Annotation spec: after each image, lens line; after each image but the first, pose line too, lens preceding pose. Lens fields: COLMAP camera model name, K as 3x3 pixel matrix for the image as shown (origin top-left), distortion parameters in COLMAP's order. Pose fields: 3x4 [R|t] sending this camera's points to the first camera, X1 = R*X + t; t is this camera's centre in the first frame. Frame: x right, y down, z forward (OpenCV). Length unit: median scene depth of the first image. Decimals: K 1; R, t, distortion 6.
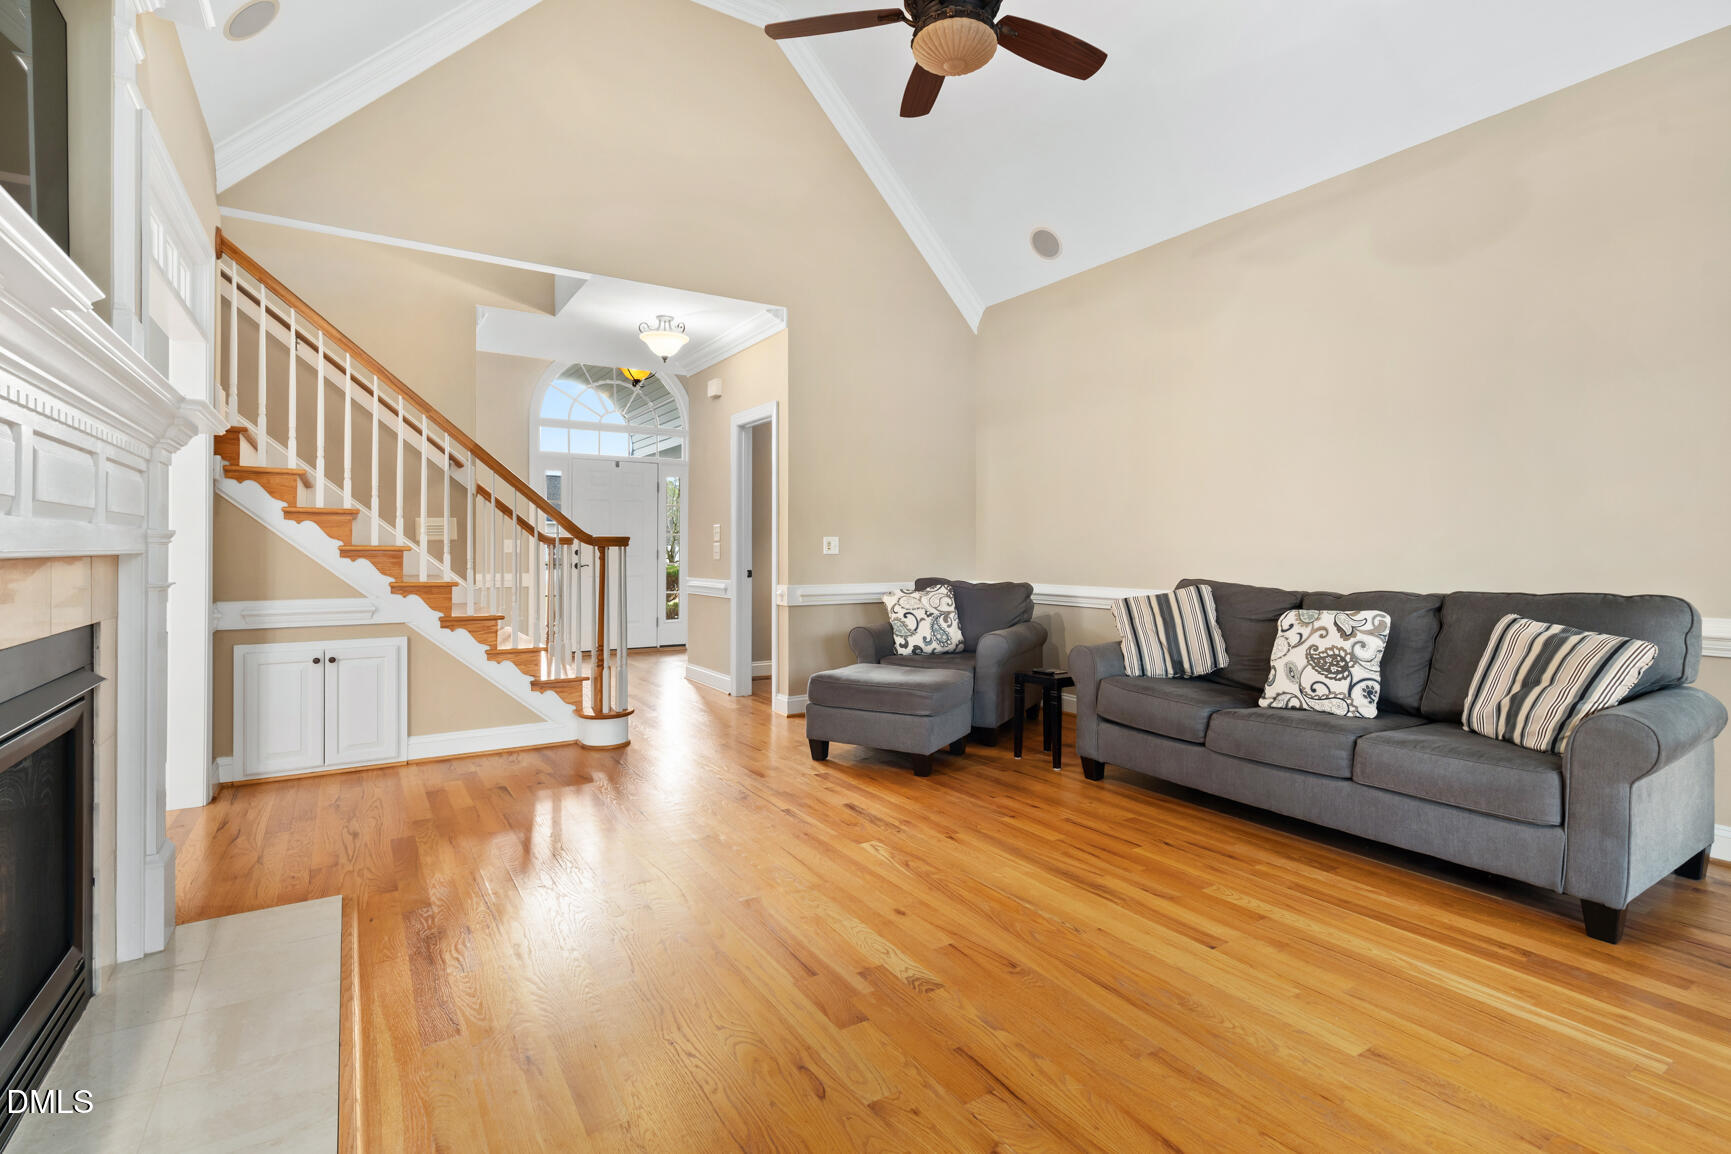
lens RADIAL K [[807.2, 0, 878.1], [0, 807.2, 555.5], [0, 0, 1]] dist [-0.024893, 0.005129]
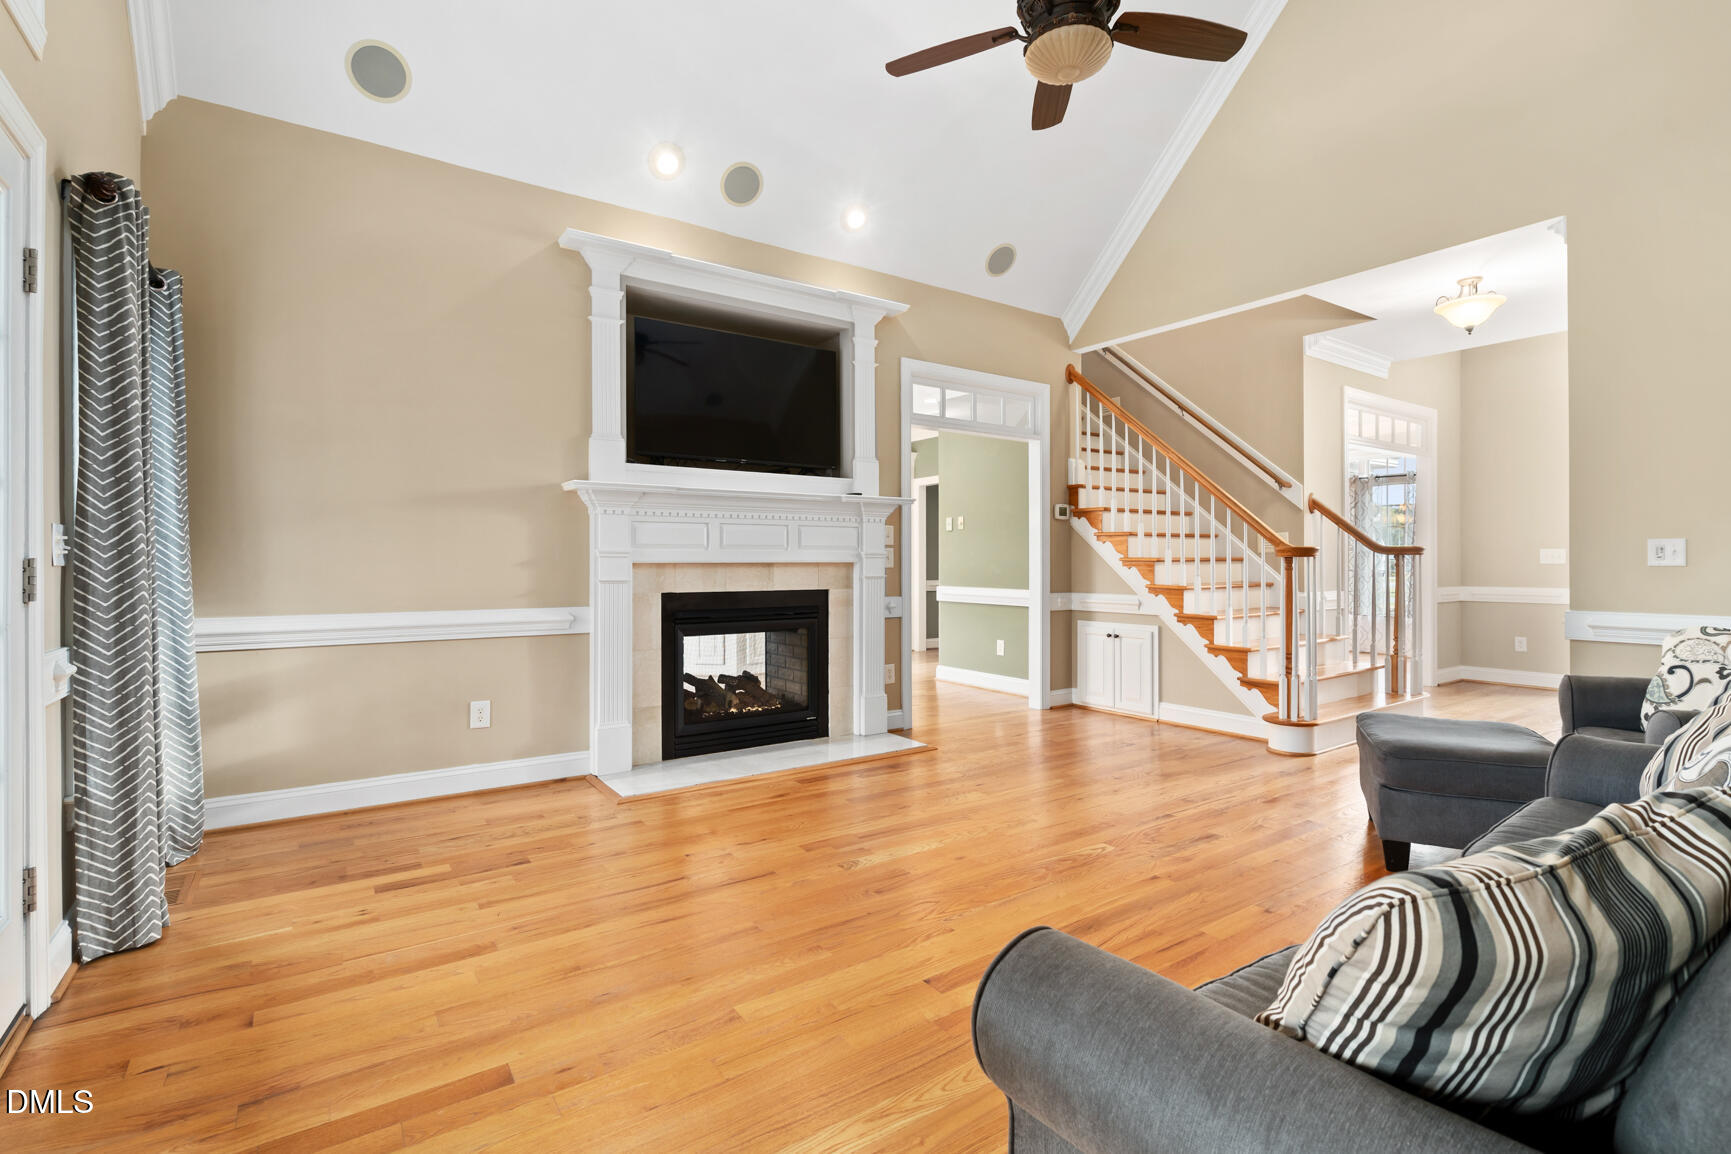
lens RADIAL K [[807.2, 0, 873.0], [0, 807.2, 566.3], [0, 0, 1]] dist [-0.024893, 0.005129]
pose [[0.037029, 0.006053, -0.999296, 0.756279], [-0.004225, 0.999974, 0.005901, -0.003450], [0.999305, 0.004003, 0.037054, 0.499759]]
